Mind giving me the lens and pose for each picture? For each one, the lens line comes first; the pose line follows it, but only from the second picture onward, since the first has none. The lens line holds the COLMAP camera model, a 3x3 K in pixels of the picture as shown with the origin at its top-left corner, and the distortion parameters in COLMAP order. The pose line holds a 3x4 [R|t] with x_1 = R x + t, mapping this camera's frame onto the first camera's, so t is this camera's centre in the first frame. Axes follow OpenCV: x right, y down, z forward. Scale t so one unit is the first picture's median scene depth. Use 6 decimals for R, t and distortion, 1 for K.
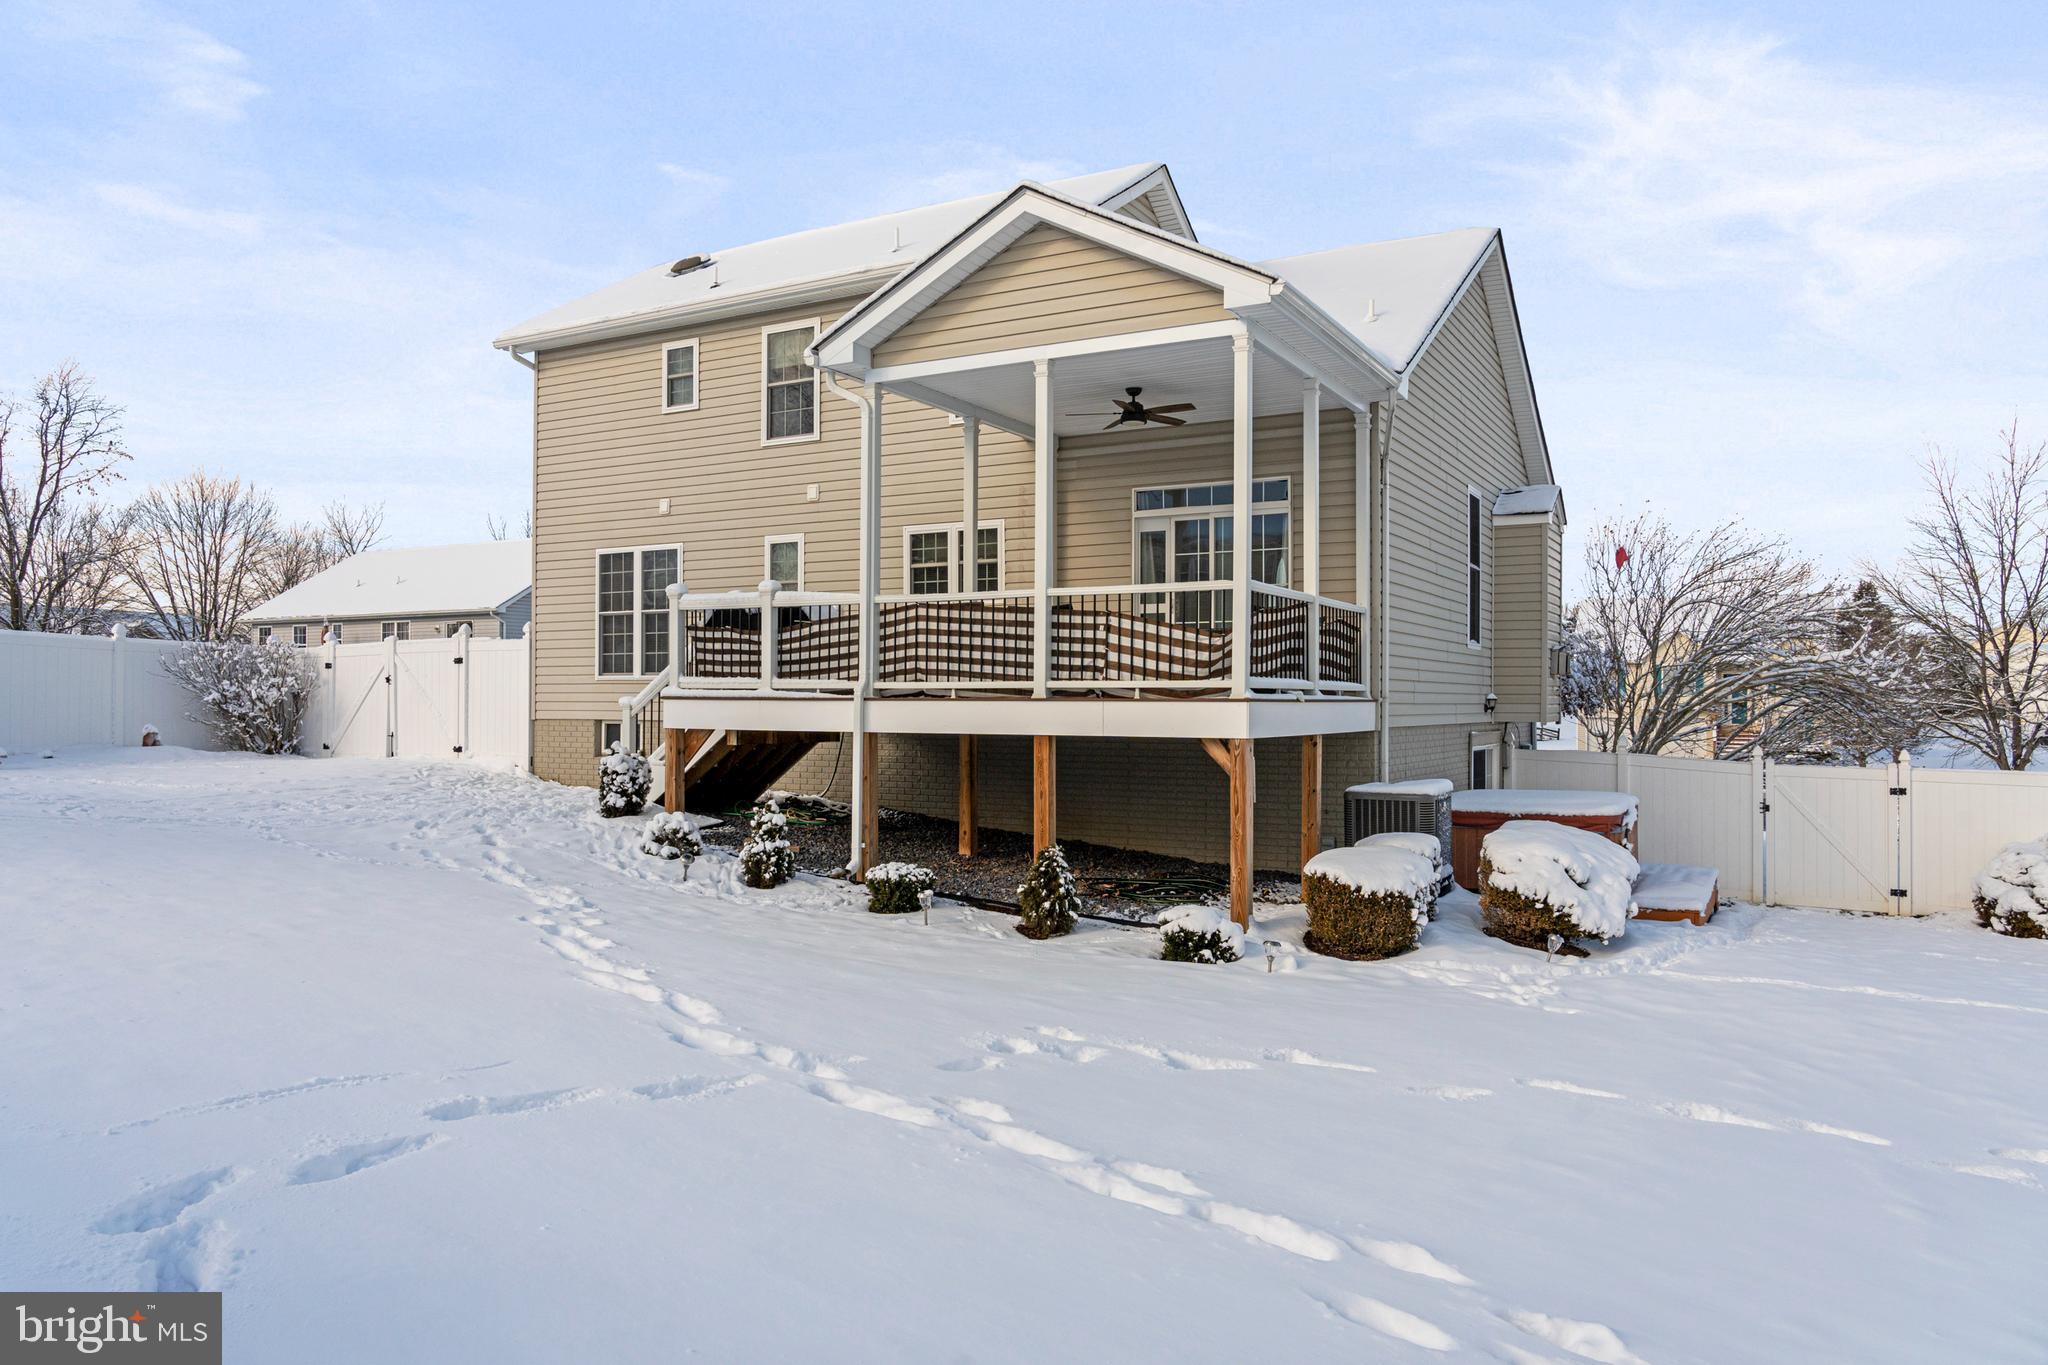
lens RADIAL K [[1418.8, 0, 1005.9], [0, 1418.8, 682.0], [0, 0, 1]] dist [-0.031213, 0.013453]
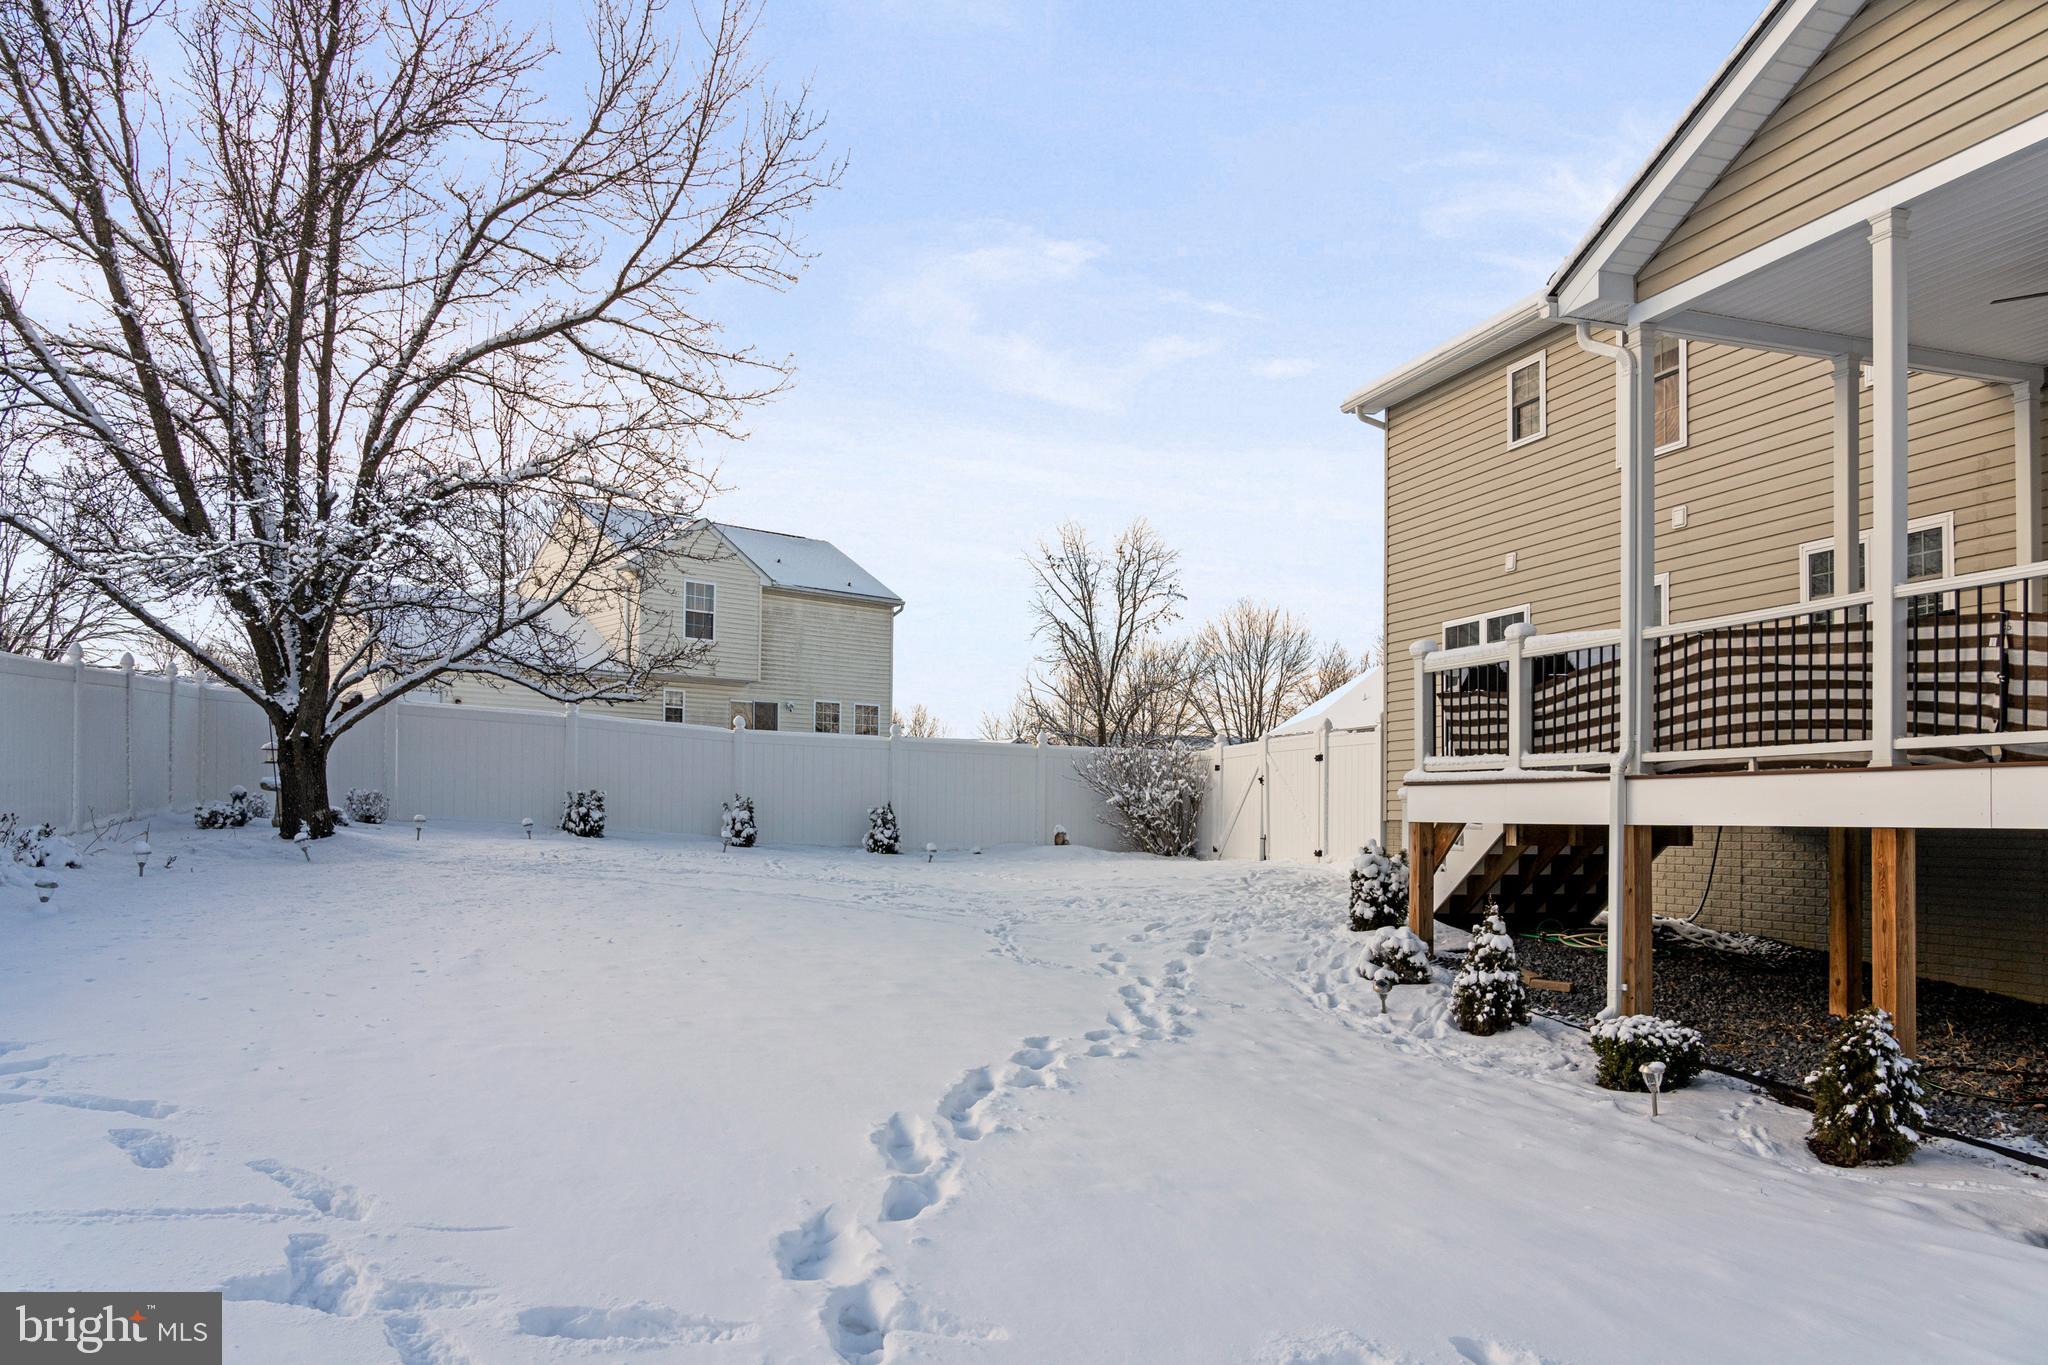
lens RADIAL K [[1418.8, 0, 1003.6], [0, 1418.8, 796.5], [0, 0, 1]] dist [-0.031213, 0.013453]
pose [[0.736022, -0.007991, -0.676911, 0.134898], [0.005374, 0.999968, -0.005961, 0.022380], [0.676936, 0.000750, 0.736041, 0.264601]]
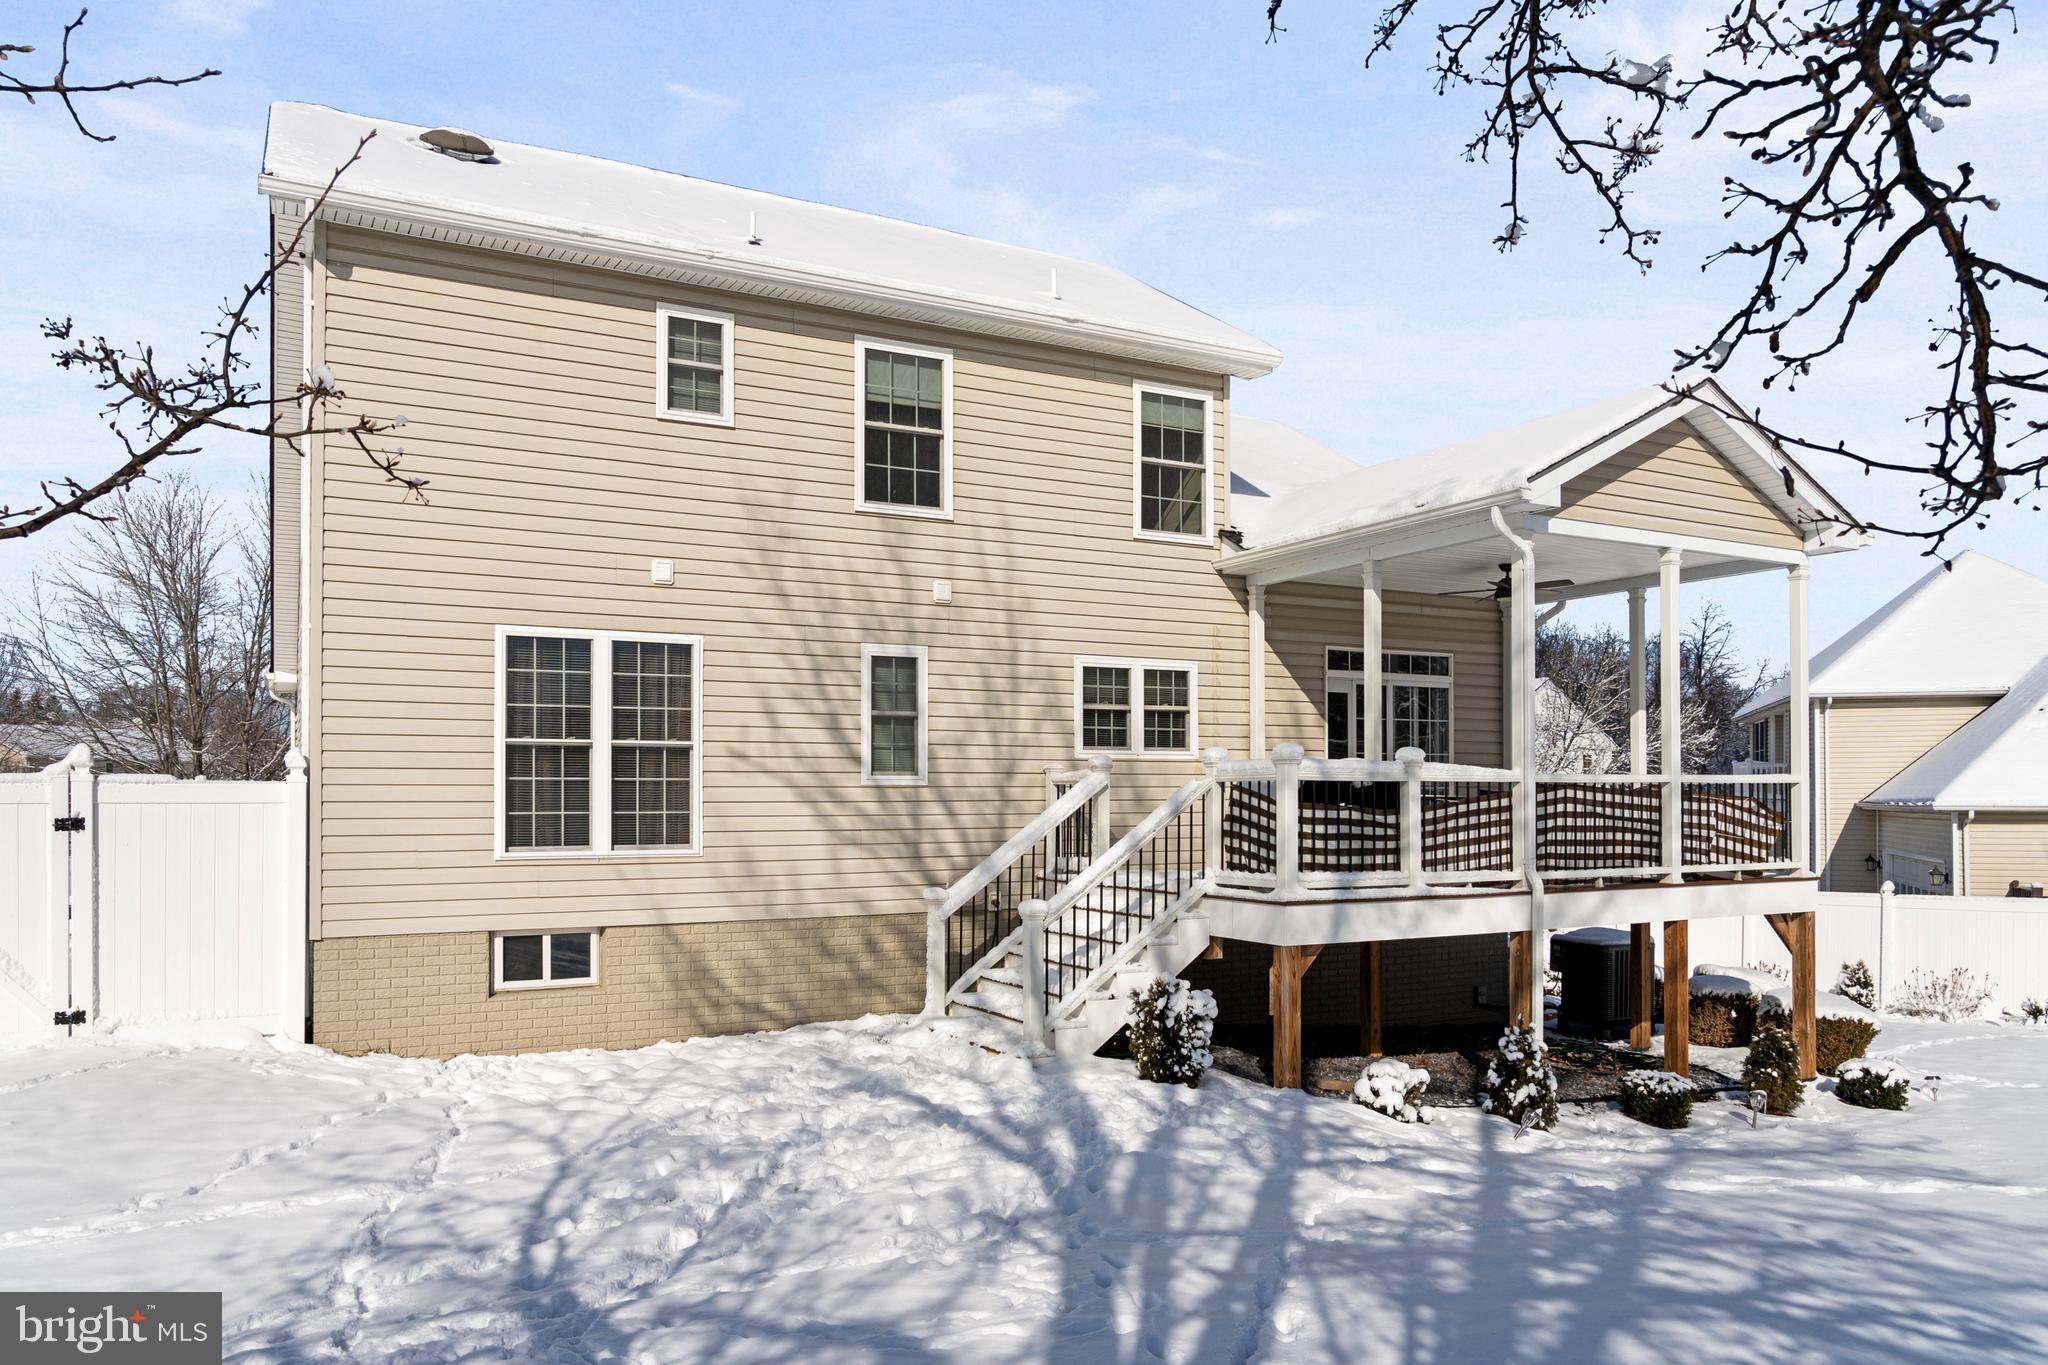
lens RADIAL K [[1418.8, 0, 978.5], [0, 1418.8, 779.8], [0, 0, 1]] dist [-0.031213, 0.013453]
pose [[0.522626, 0.003261, 0.852556, -0.949112], [-0.011303, 0.999931, 0.003104, -0.052370], [-0.852487, -0.011259, 0.522627, 0.782576]]
